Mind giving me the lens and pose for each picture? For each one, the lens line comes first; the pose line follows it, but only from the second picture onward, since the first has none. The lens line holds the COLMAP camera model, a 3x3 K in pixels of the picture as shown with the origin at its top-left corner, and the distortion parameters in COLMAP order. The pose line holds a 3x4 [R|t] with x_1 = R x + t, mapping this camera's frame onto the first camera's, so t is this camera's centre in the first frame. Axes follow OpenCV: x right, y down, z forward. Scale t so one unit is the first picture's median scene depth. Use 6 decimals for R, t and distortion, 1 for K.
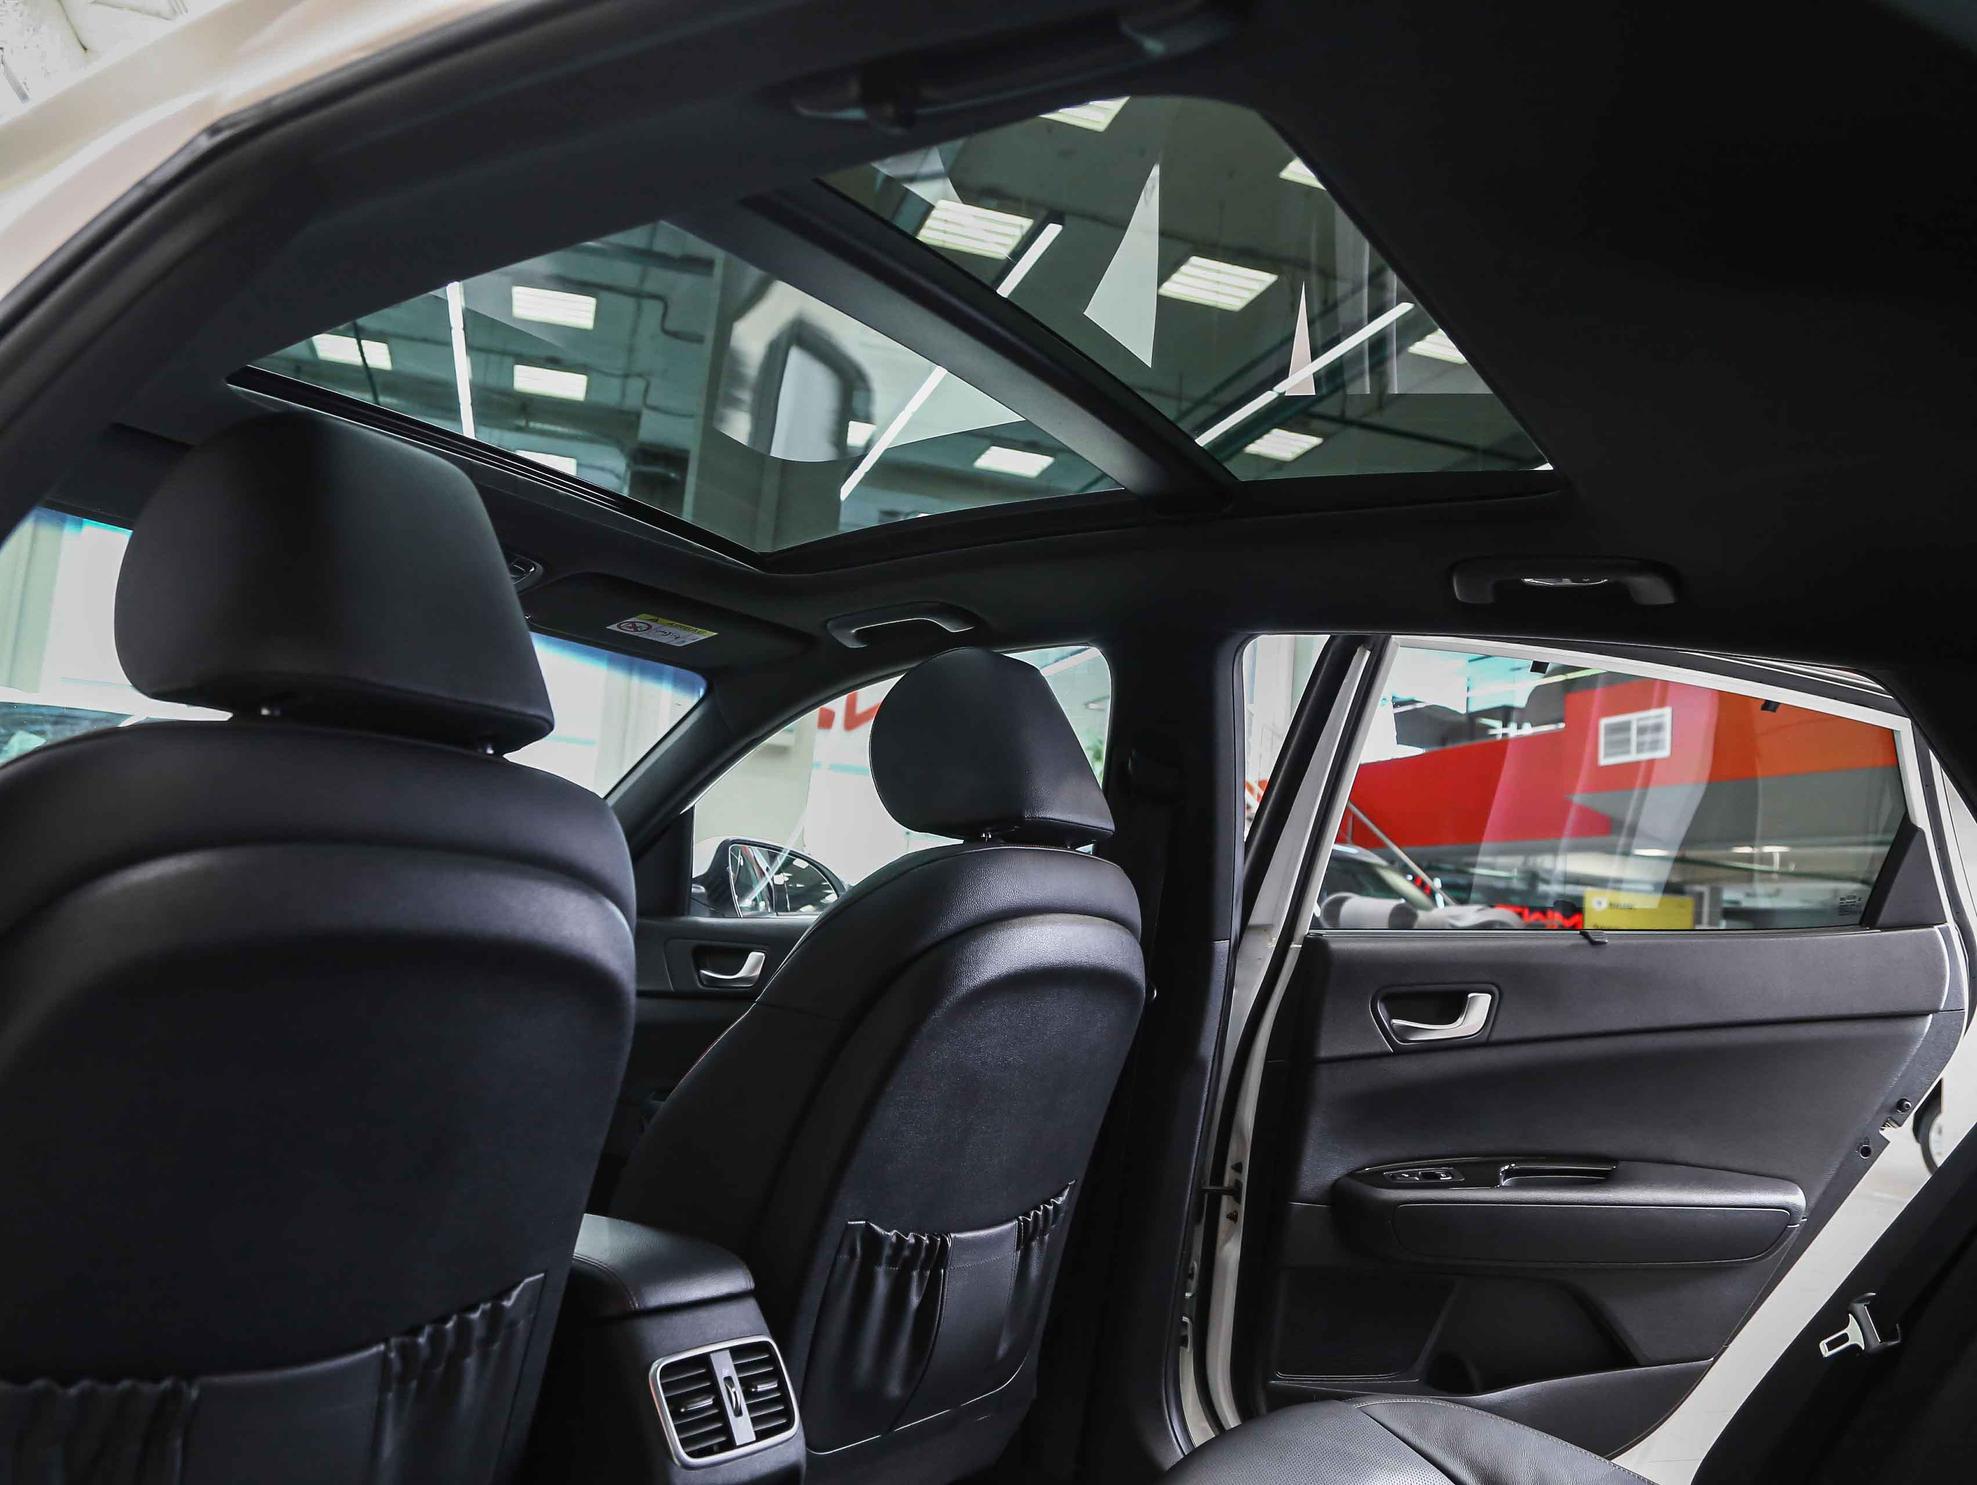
lens RADIAL K [[1515.2, 0, 993.1], [0, 1515.2, 761.0], [0, 0, 1]] dist [-0.111458, 0.055911]
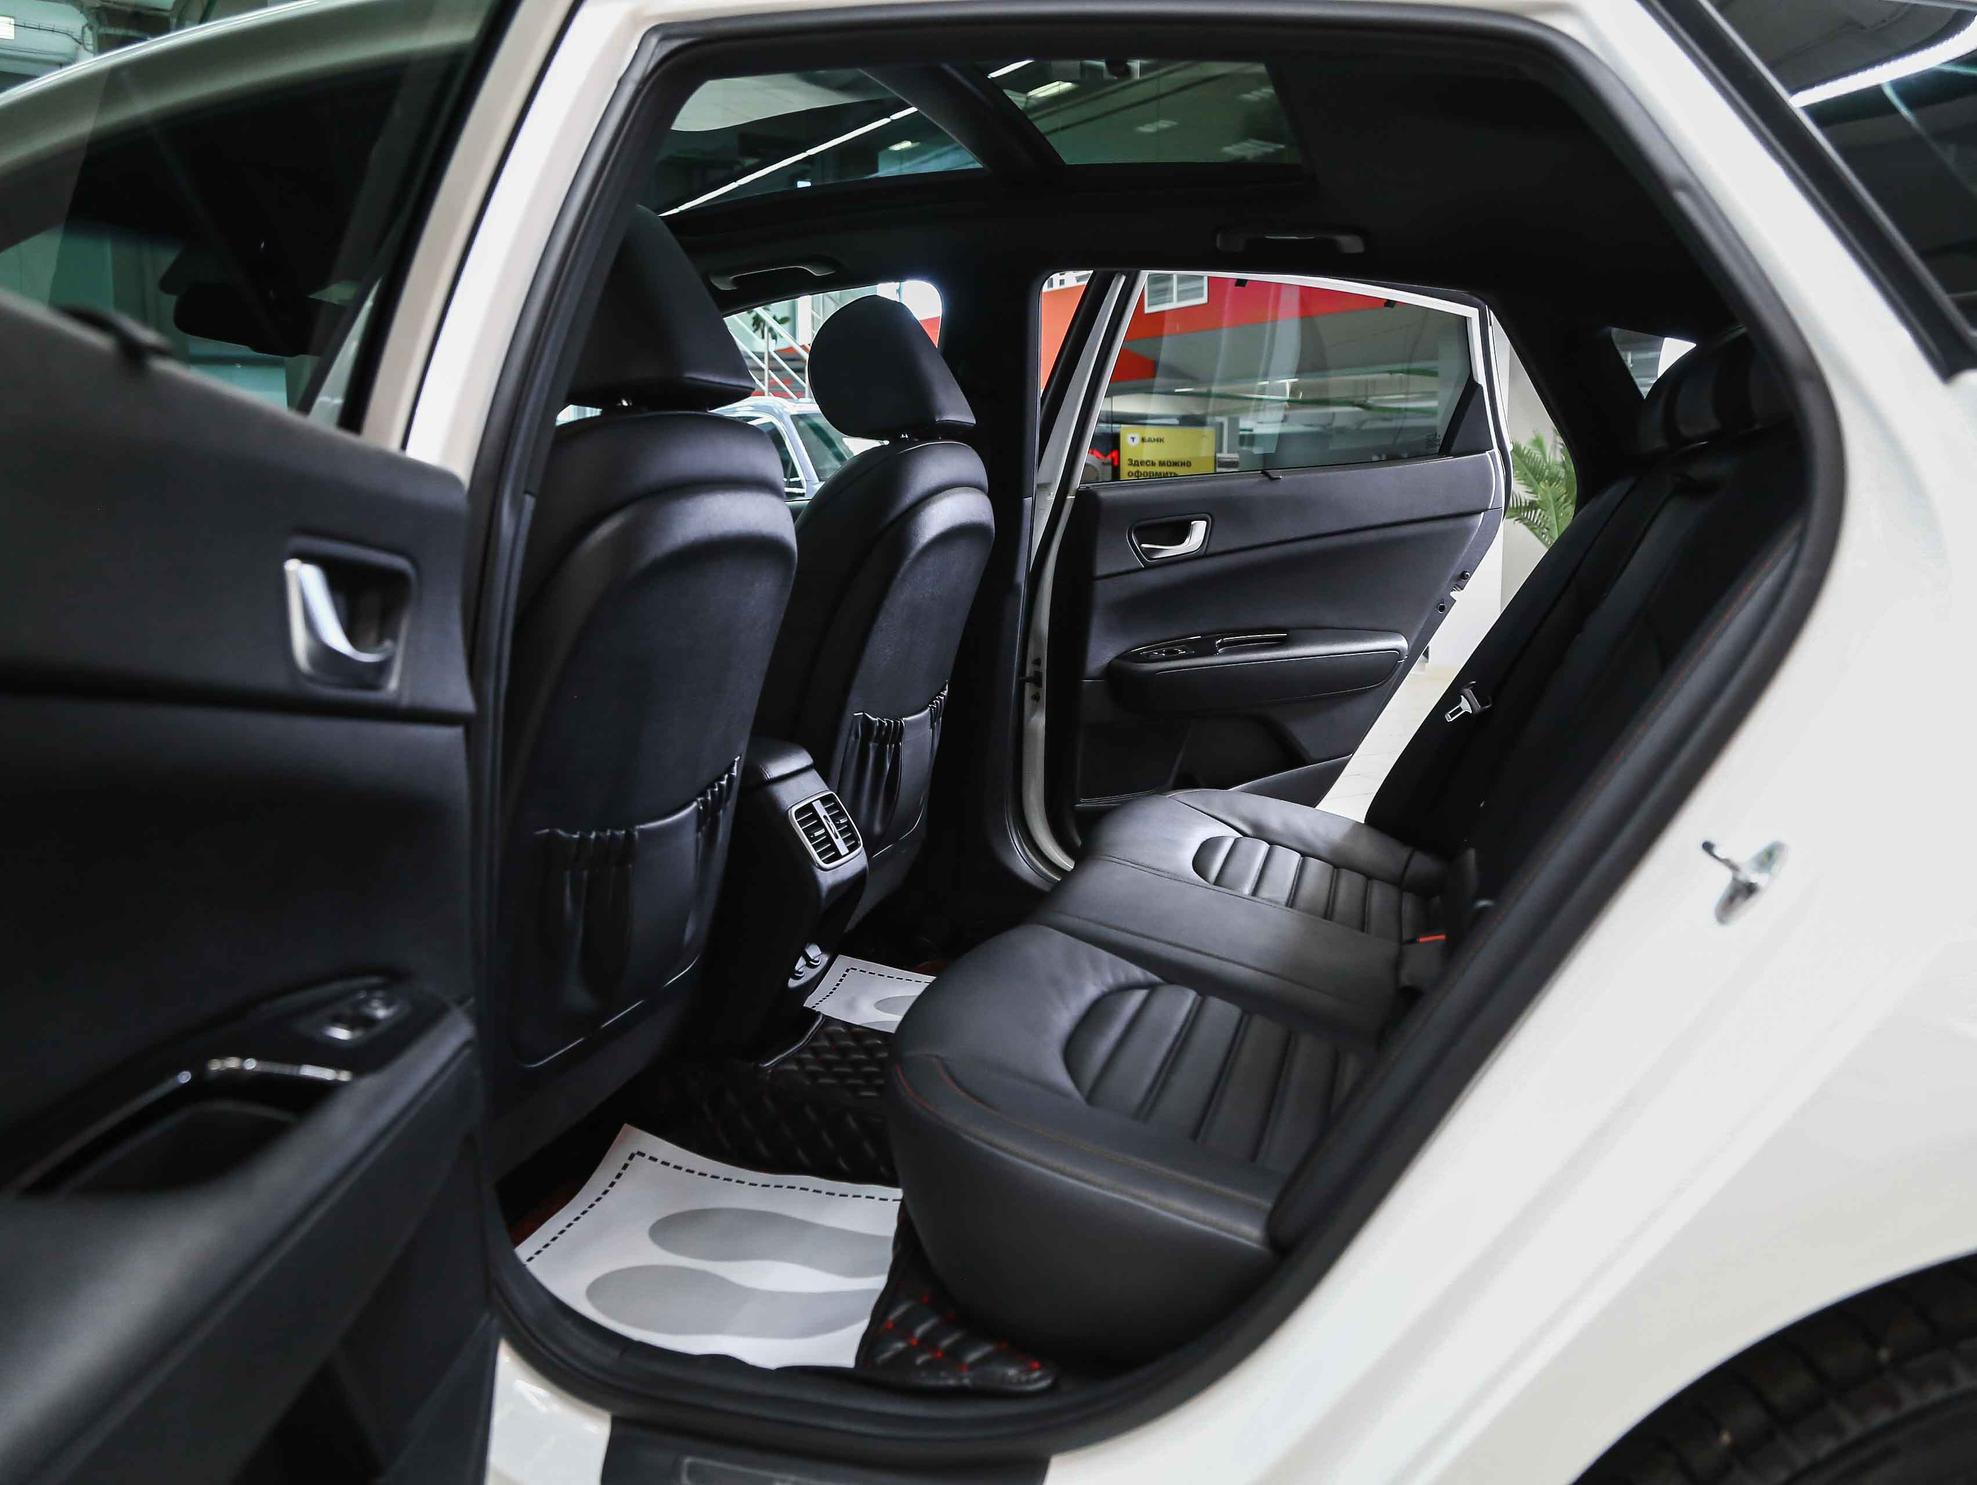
lens RADIAL K [[1515.2, 0, 990.5], [0, 1515.2, 734.2], [0, 0, 1]] dist [-0.111458, 0.055911]
pose [[0.949702, -0.132195, 0.283884, -0.291531], [0.051286, 0.959948, 0.275445, -0.052876], [-0.308927, -0.247032, 0.918444, -0.293442]]
